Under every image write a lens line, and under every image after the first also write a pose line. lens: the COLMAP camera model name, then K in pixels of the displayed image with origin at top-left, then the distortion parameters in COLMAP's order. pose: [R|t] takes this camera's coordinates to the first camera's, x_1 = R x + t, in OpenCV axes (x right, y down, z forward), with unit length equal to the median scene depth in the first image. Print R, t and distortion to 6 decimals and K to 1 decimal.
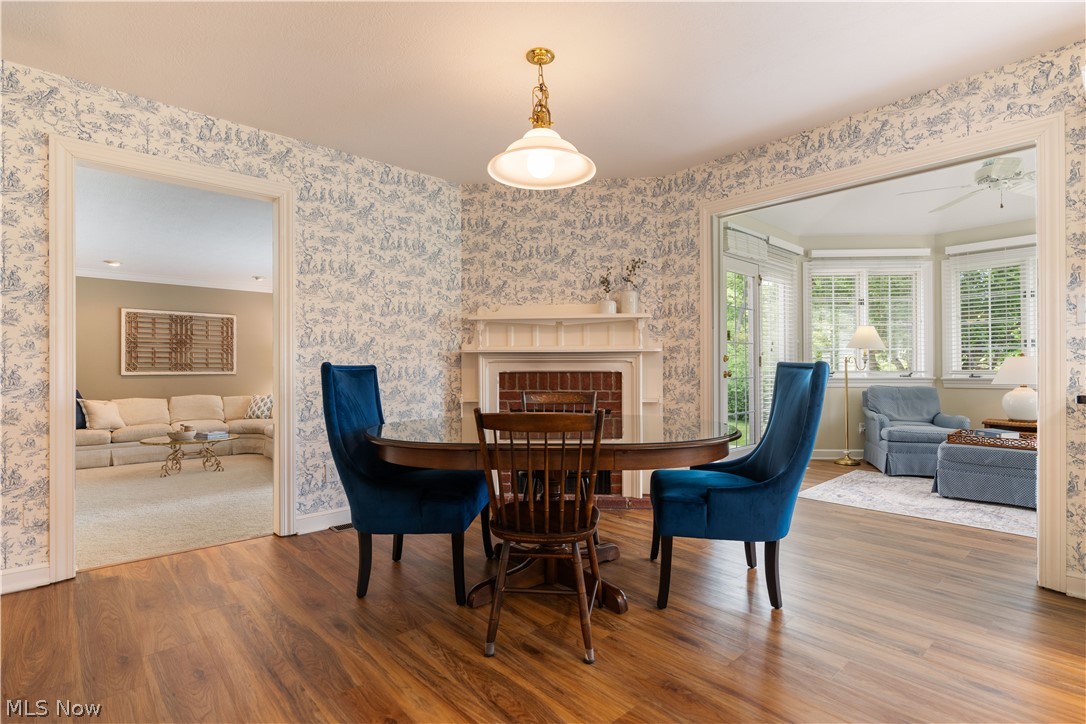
lens RADIAL K [[526.2, 0, 545.5], [0, 526.2, 369.2], [0, 0, 1]] dist [-0.011341, 0.000444]
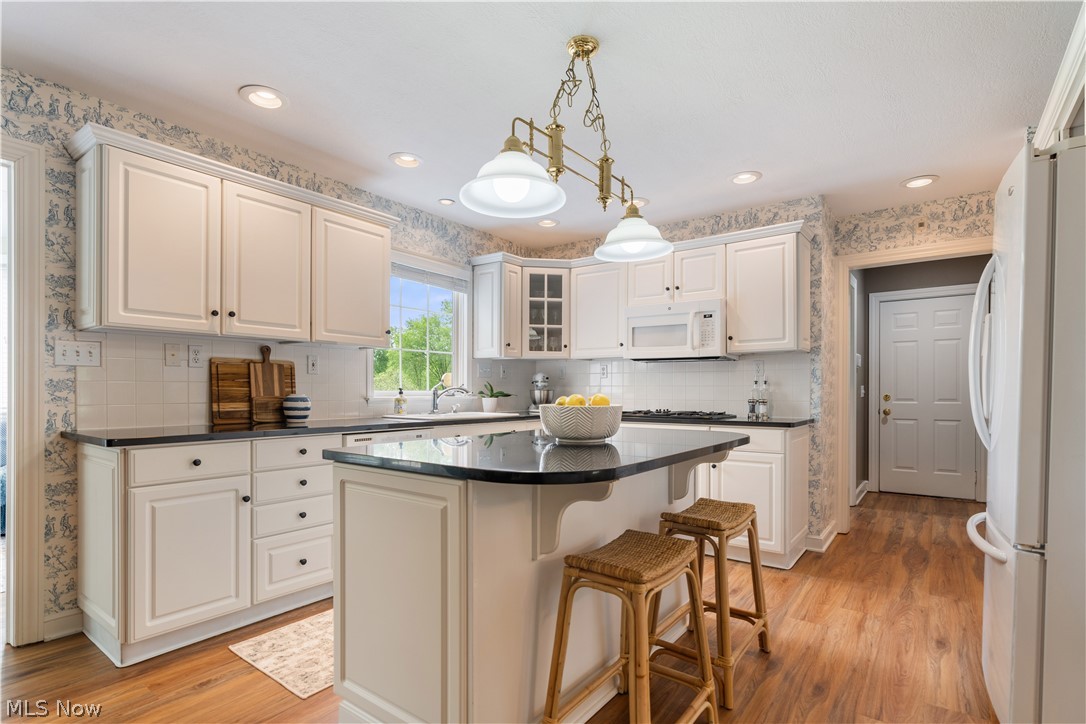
lens RADIAL K [[539.9, 0, 543.7], [0, 539.9, 390.6], [0, 0, 1]] dist [-0.000670, -0.000013]
pose [[-0.204972, 0.002452, 0.978765, -0.106982], [-0.002287, 0.999993, -0.002984, -0.021946], [-0.978765, -0.002850, -0.204965, 0.166549]]
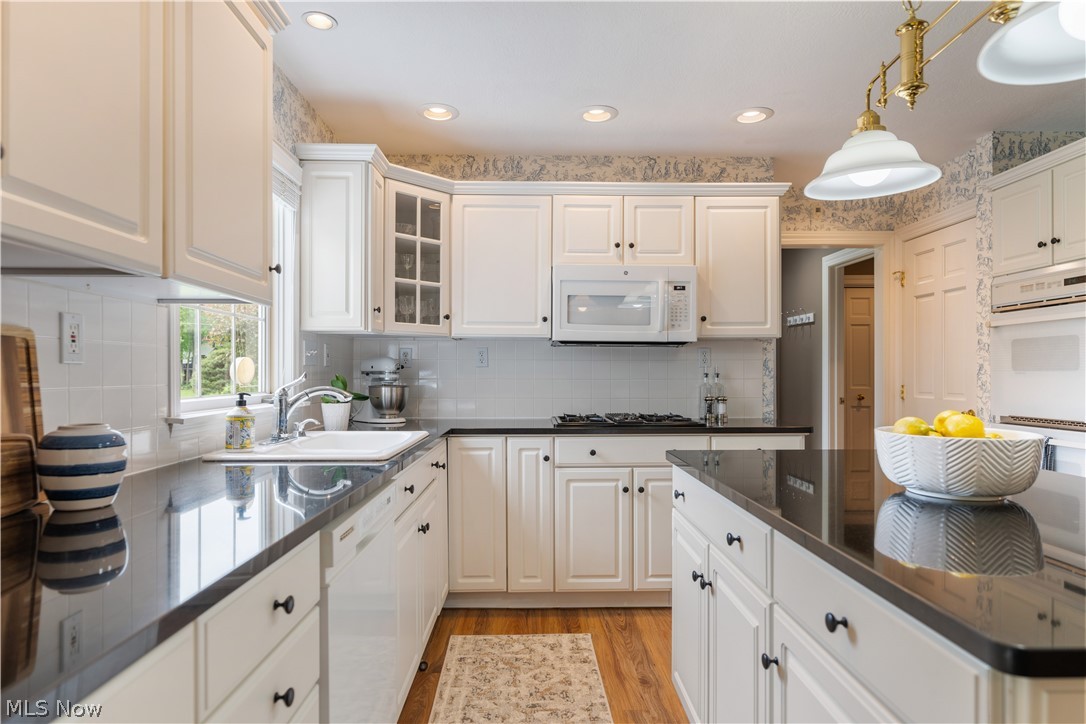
lens RADIAL K [[635.3, 0, 545.8], [0, 635.3, 374.6], [0, 0, 1]] dist [-0.002376, 0.002105]
pose [[-0.759549, 0.001591, 0.650448, 0.345134], [0.002762, 0.999996, 0.000779, -0.042703], [-0.650444, 0.002388, -0.759550, 0.441205]]
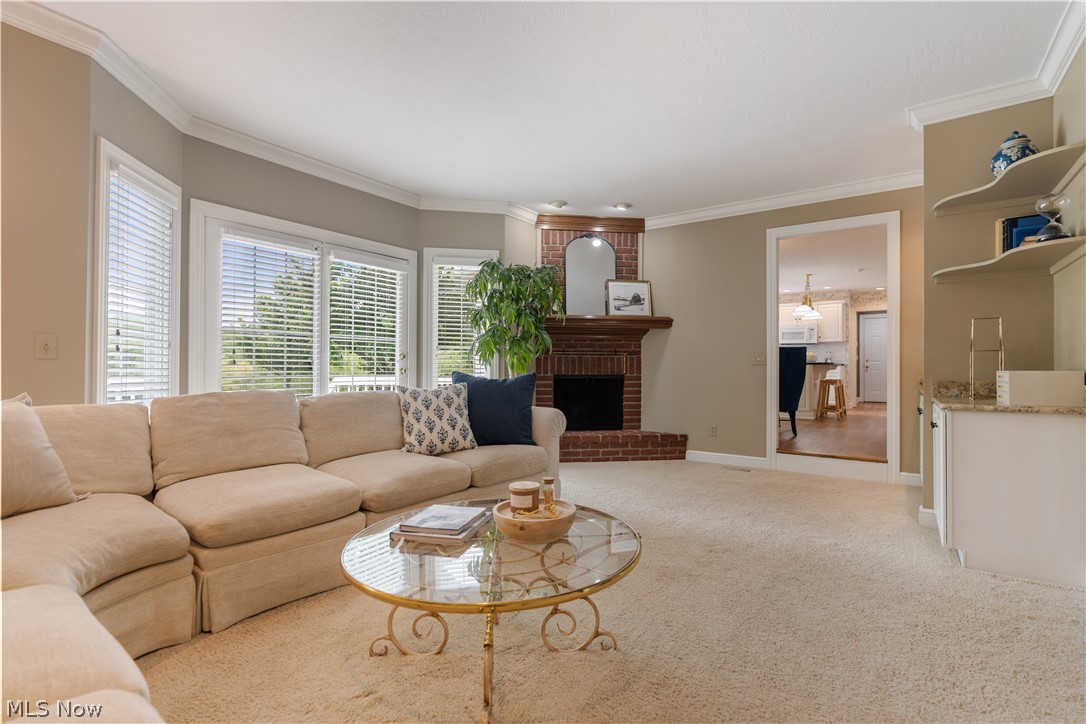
lens RADIAL K [[518.7, 0, 561.7], [0, 518.7, 364.6], [0, 0, 1]] dist [0.001313, 0.000214]
pose [[-0.258502, 0.011729, 0.965940, -1.499306], [-0.004529, 0.999901, -0.013354, 0.067173], [-0.966000, -0.007826, -0.258423, 1.633379]]
